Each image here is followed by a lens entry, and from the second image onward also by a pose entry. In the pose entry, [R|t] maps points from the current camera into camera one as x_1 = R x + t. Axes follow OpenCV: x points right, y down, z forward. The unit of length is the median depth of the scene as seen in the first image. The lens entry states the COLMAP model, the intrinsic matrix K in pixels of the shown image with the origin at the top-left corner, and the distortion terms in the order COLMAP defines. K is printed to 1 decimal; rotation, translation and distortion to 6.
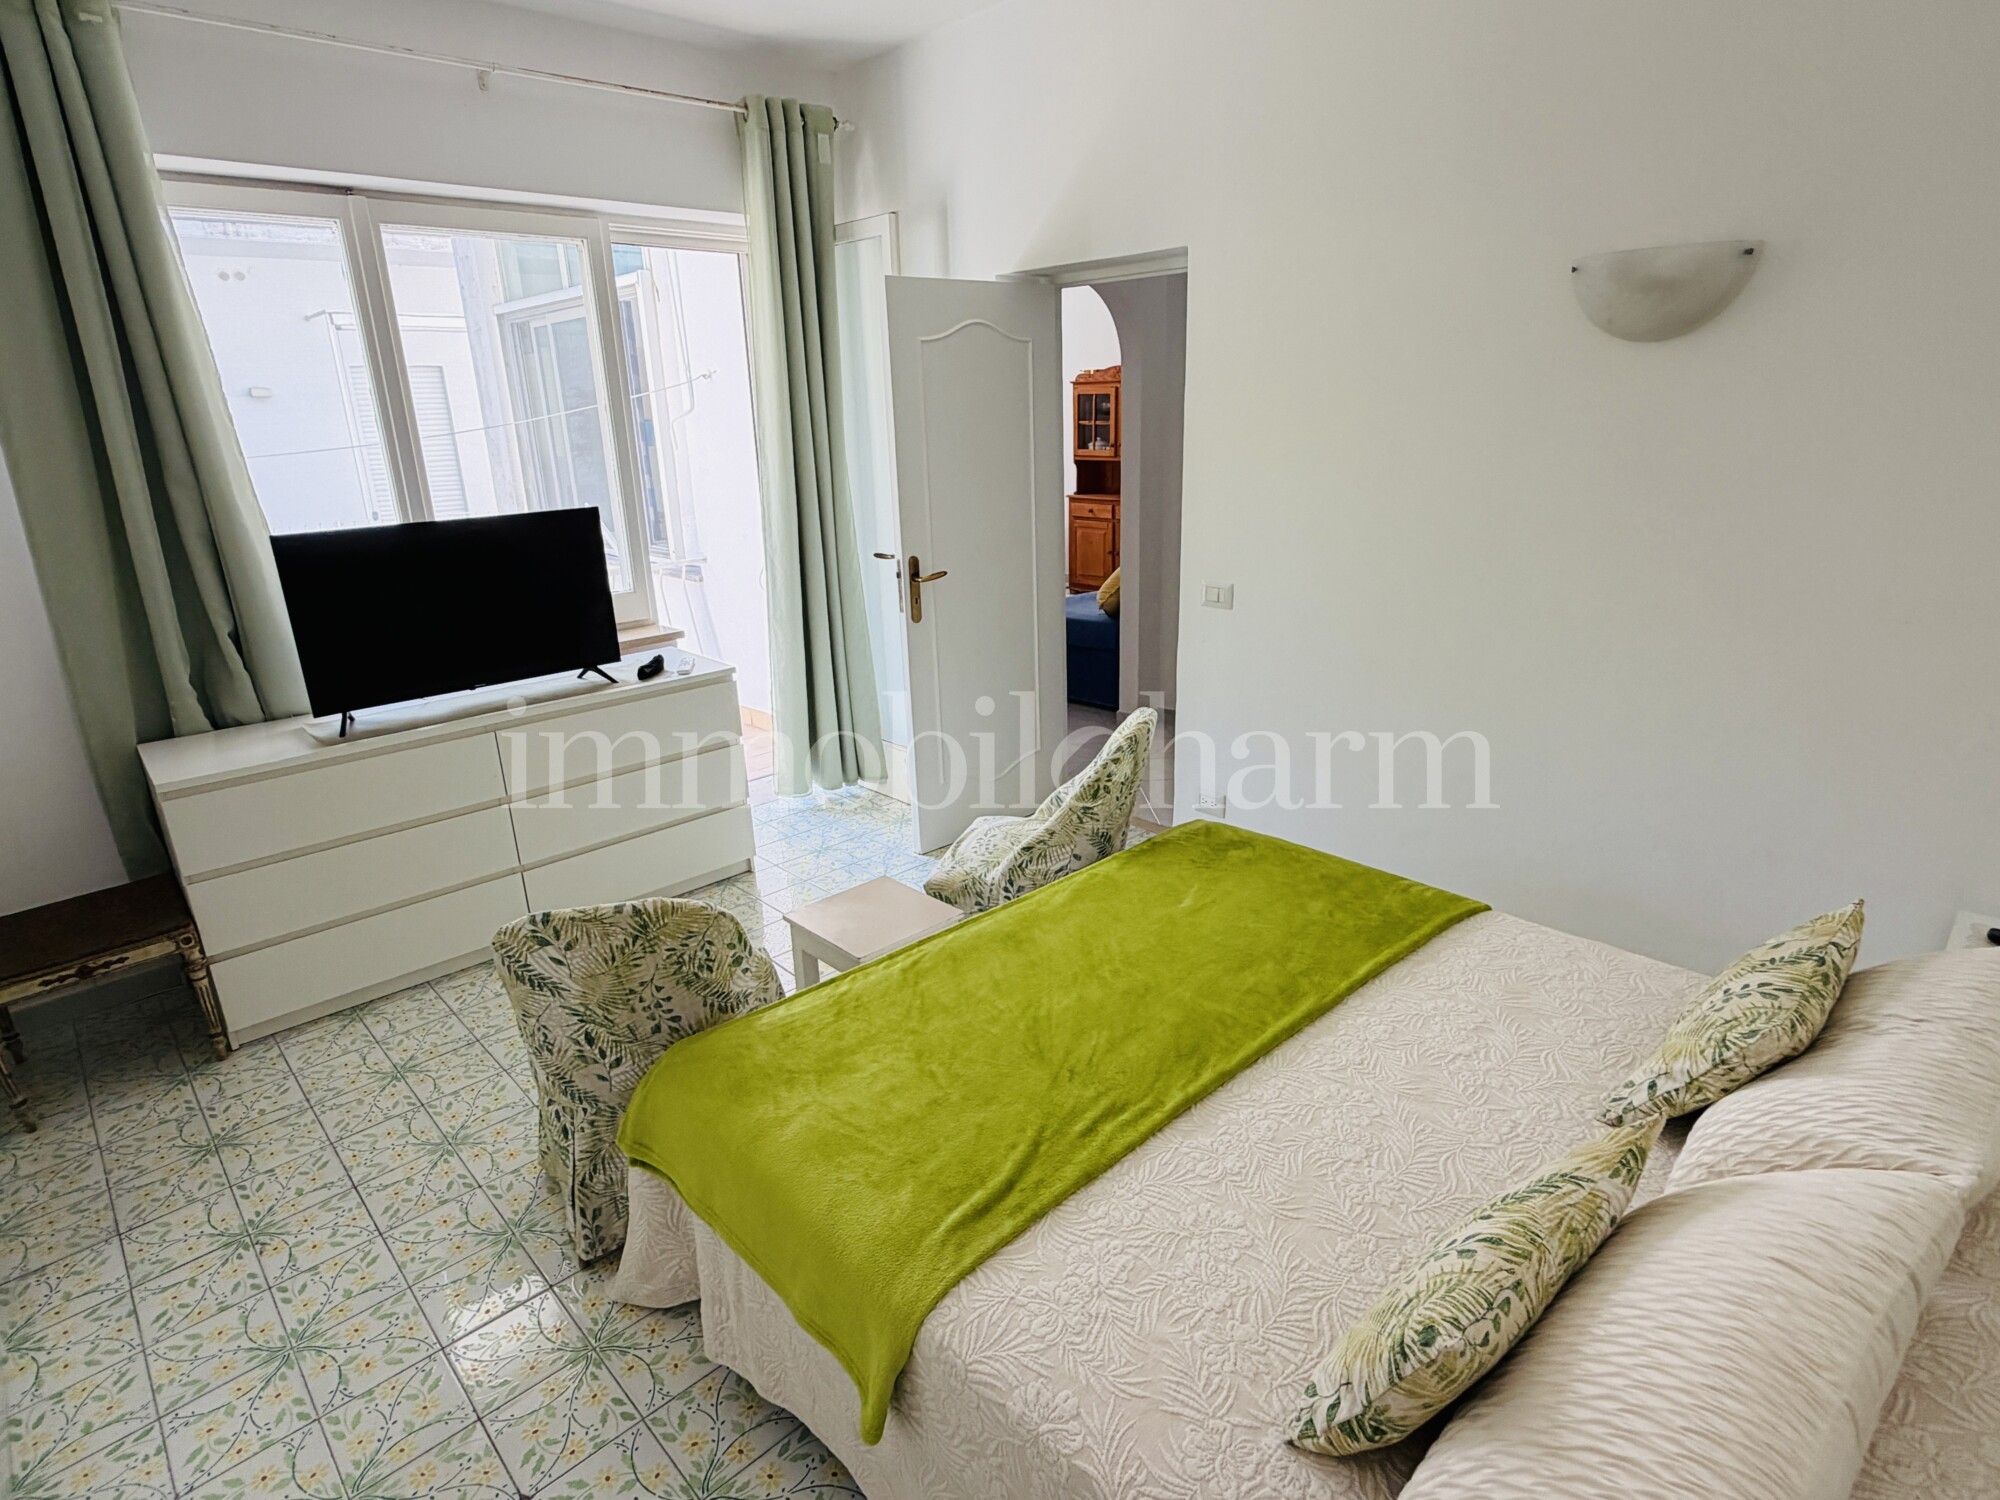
lens RADIAL K [[1052.1, 0, 987.4], [0, 1052.1, 750.1], [0, 0, 1]] dist [0.000531, 0.000714]
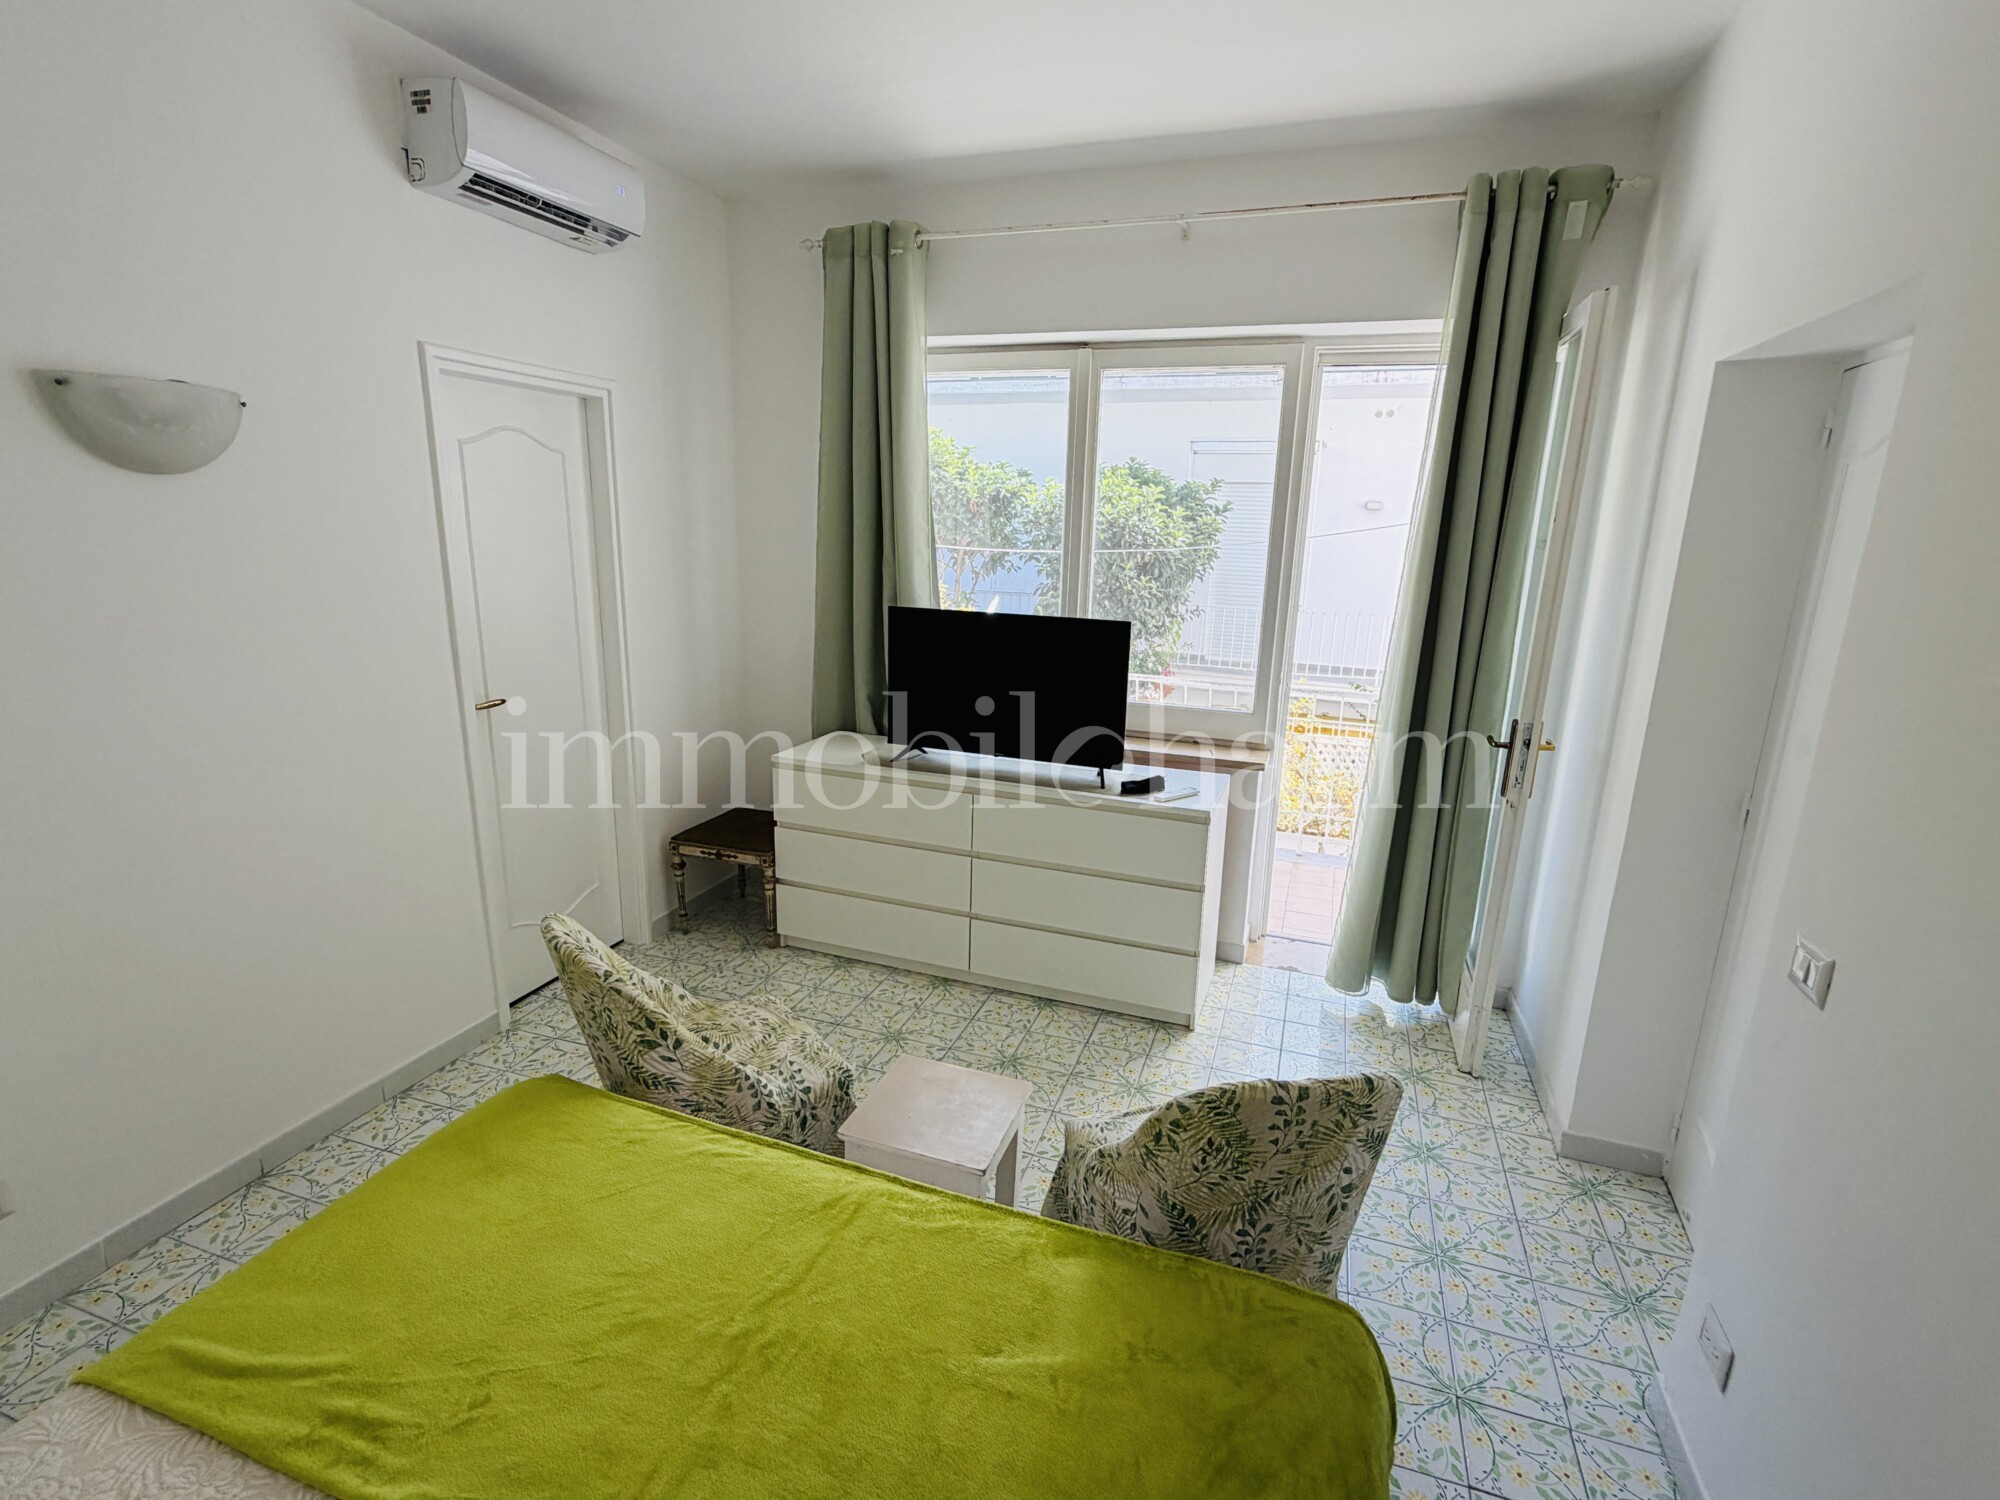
lens RADIAL K [[950.9, 0, 998.2], [0, 950.9, 748.8], [0, 0, 1]] dist [-0.002726, 0.000368]
pose [[0.468863, 0.251739, -0.846638, 0.454941], [-0.318764, 0.942154, 0.103610, -0.198265], [0.823746, 0.221299, 0.521986, 0.512222]]
